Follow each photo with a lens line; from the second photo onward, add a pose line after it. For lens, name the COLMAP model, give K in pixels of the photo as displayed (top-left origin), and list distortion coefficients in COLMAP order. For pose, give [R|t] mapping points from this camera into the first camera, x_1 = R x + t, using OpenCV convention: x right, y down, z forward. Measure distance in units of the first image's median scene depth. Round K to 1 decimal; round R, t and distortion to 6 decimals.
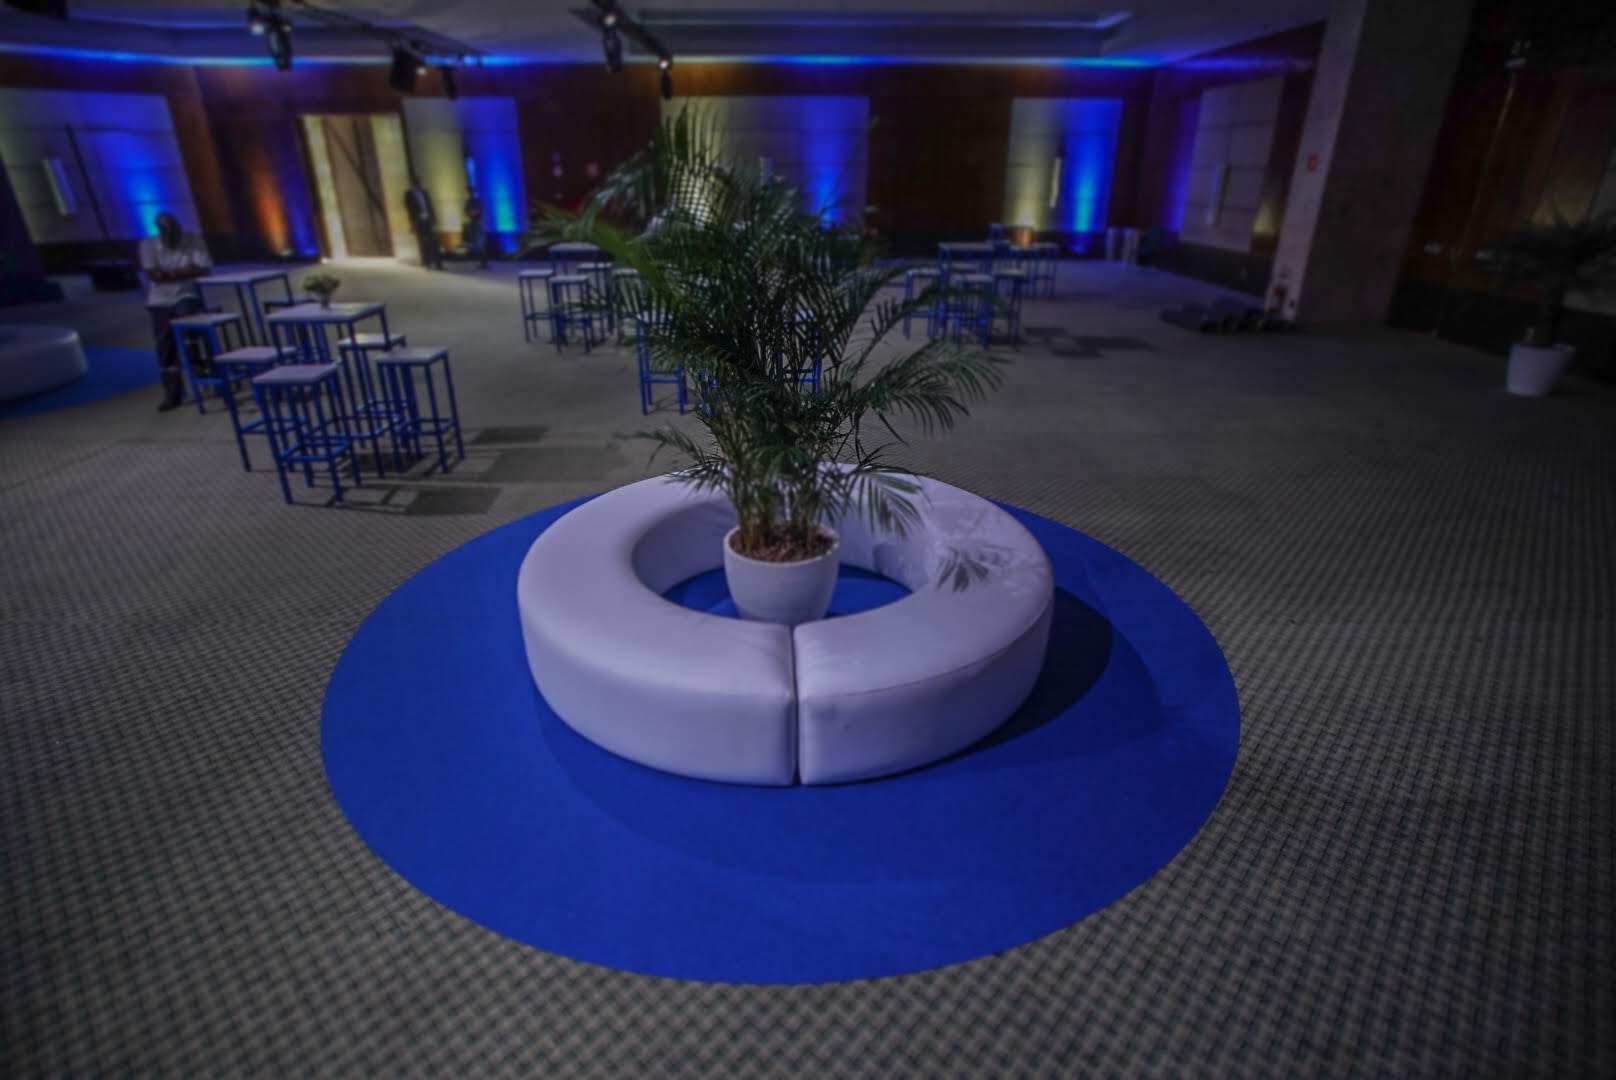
lens RADIAL K [[834.6, 0, 808.0], [0, 834.6, 540.0], [0, 0, 1]] dist [0.003337, 0.001364]
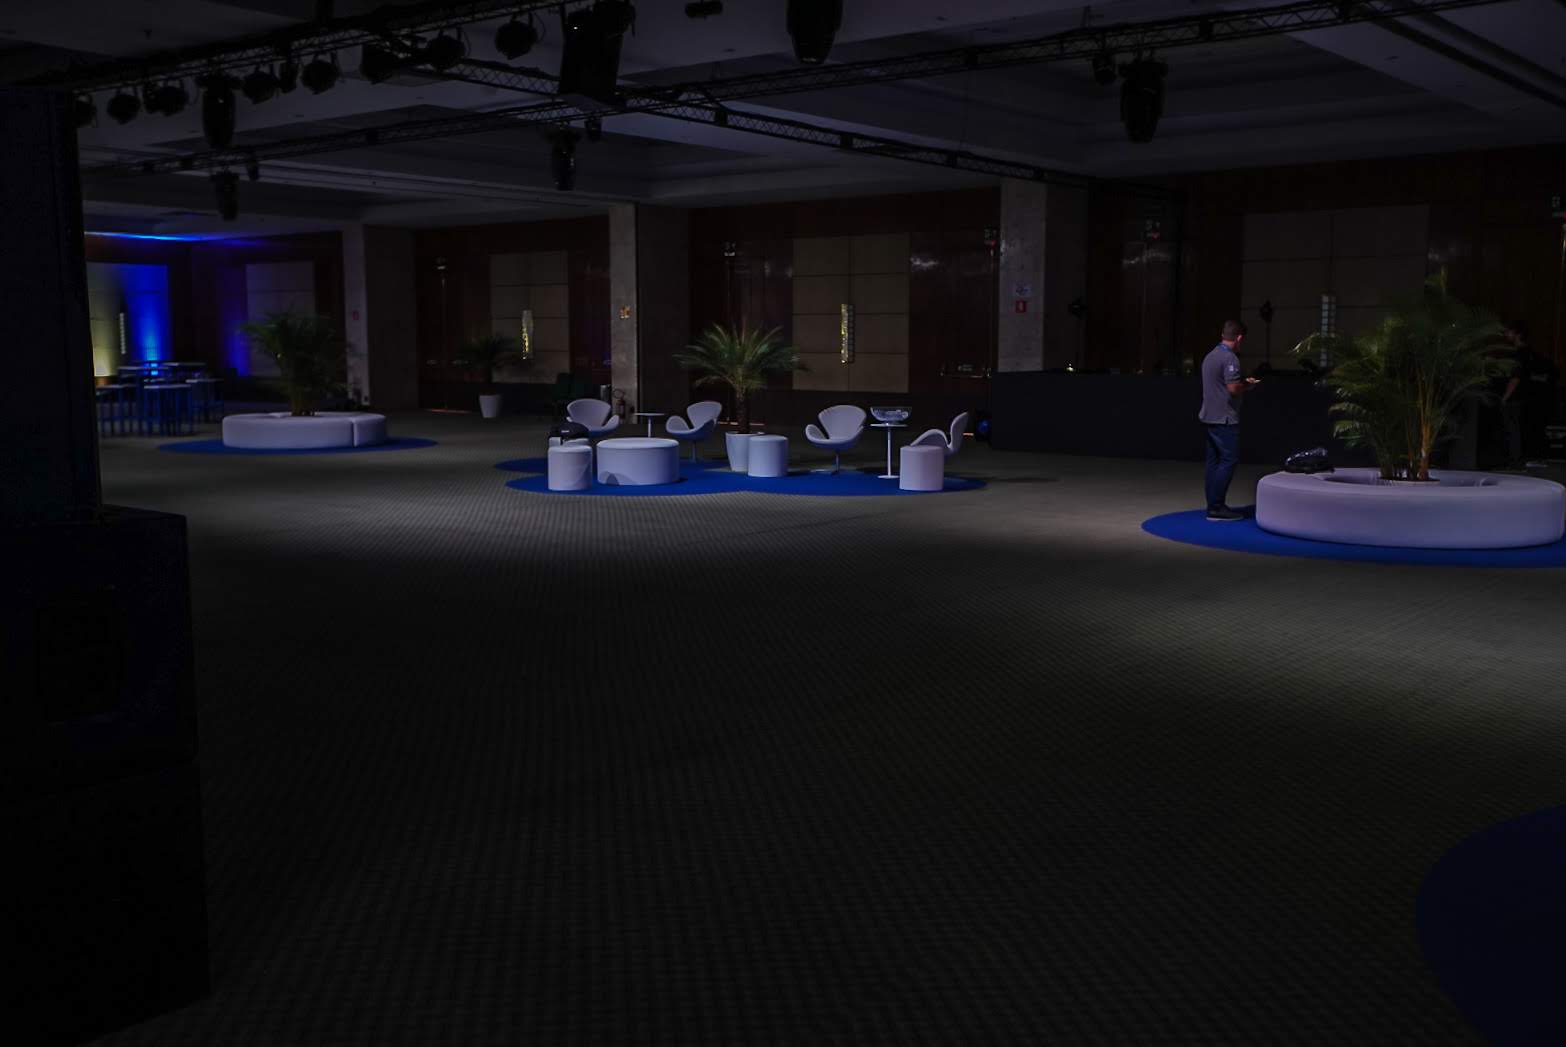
lens RADIAL K [[1554.2, 0, 783.0], [0, 1554.2, 523.5], [0, 0, 1]] dist [0.000379, -0.002597]
pose [[0.657556, -0.098530, 0.746935, -1.132647], [0.312109, 0.937965, -0.151032, 0.636373], [-0.685717, 0.332437, 0.647517, -1.373774]]
